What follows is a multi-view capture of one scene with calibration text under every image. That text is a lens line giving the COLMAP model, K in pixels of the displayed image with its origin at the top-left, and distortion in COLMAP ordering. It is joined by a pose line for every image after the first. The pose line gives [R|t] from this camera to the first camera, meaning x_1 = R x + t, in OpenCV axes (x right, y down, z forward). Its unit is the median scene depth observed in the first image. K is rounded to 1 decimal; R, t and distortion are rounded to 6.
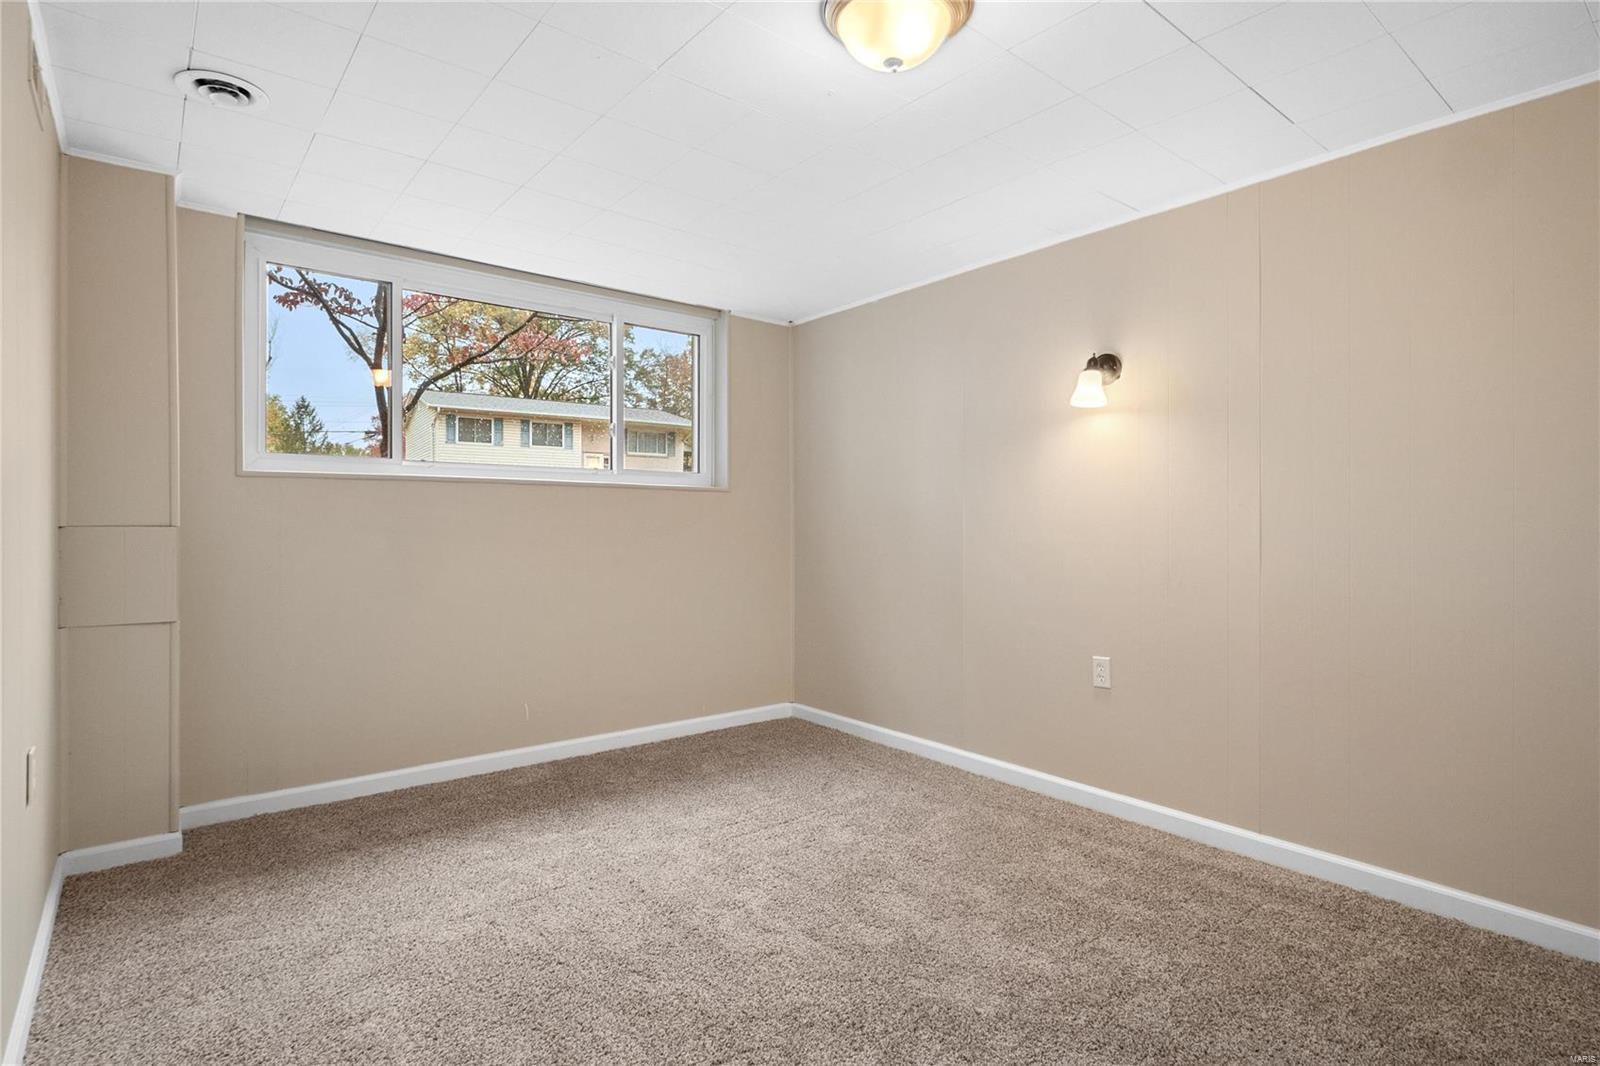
lens RADIAL K [[807.8, 0, 798.4], [0, 807.8, 527.7], [0, 0, 1]] dist [0.004026, -0.005360]
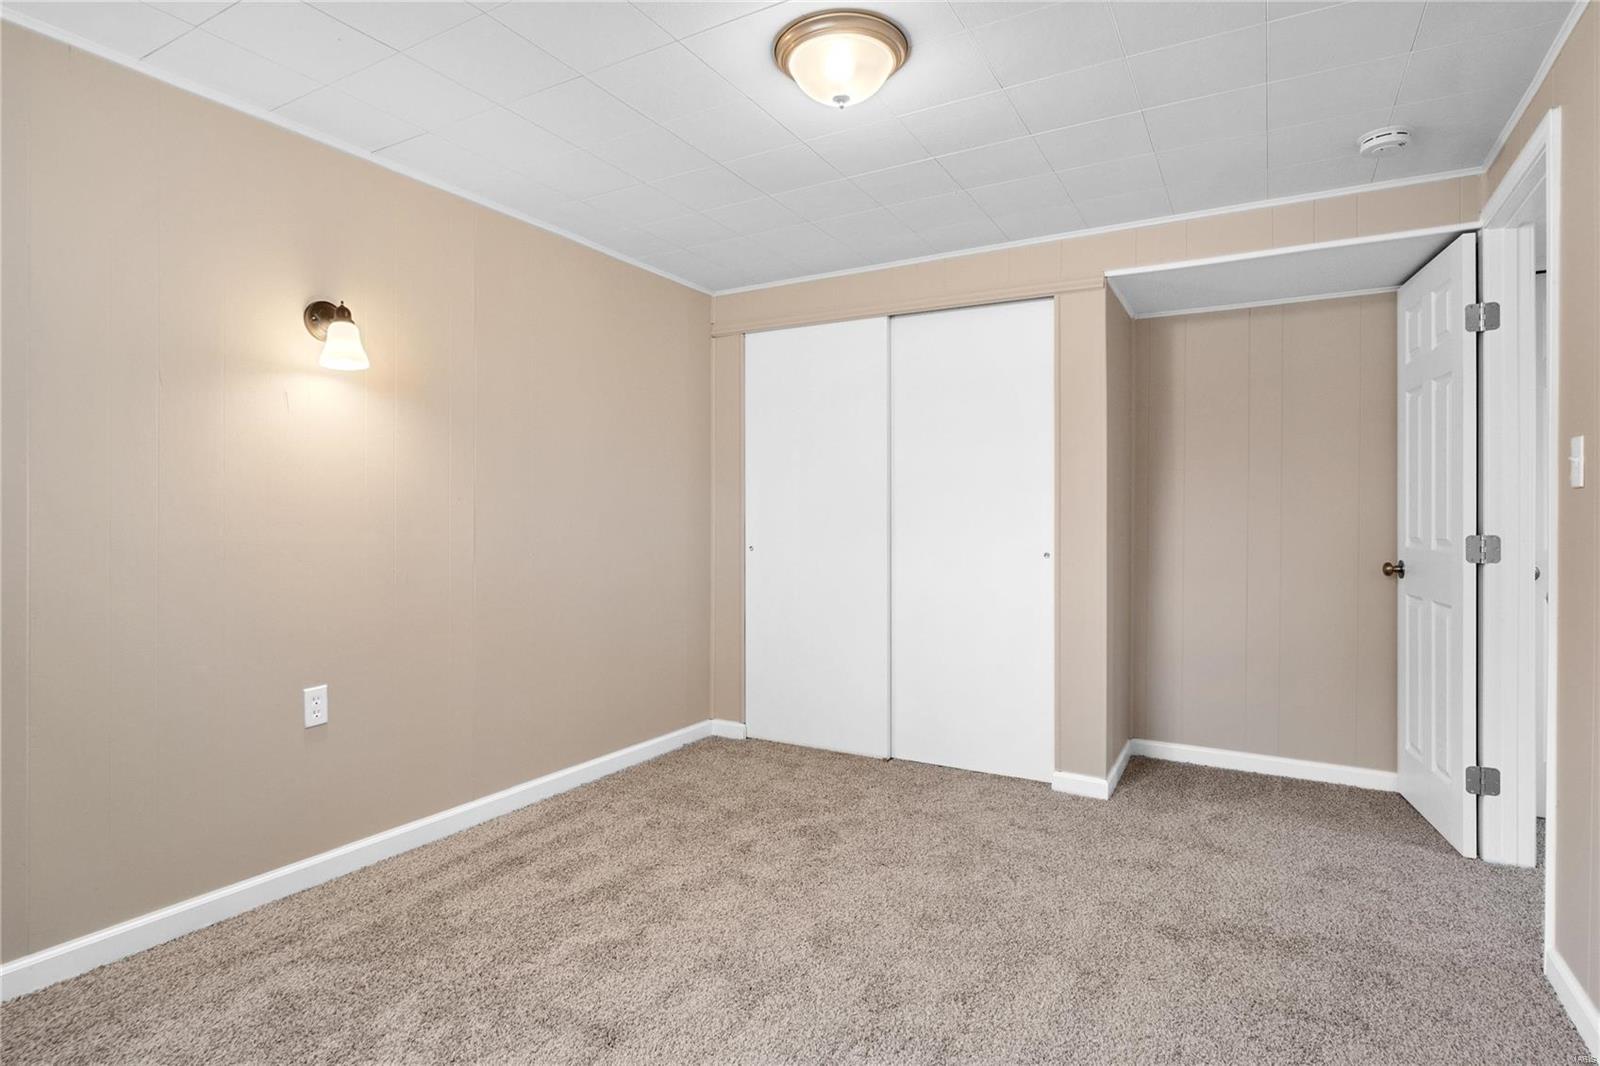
lens RADIAL K [[807.8, 0, 798.6], [0, 807.8, 528.1], [0, 0, 1]] dist [0.004026, -0.005360]
pose [[-0.351166, -0.009248, 0.936268, -0.566467], [0.002534, 0.999938, 0.010827, 0.000410], [-0.936310, 0.006175, -0.351121, 0.917371]]
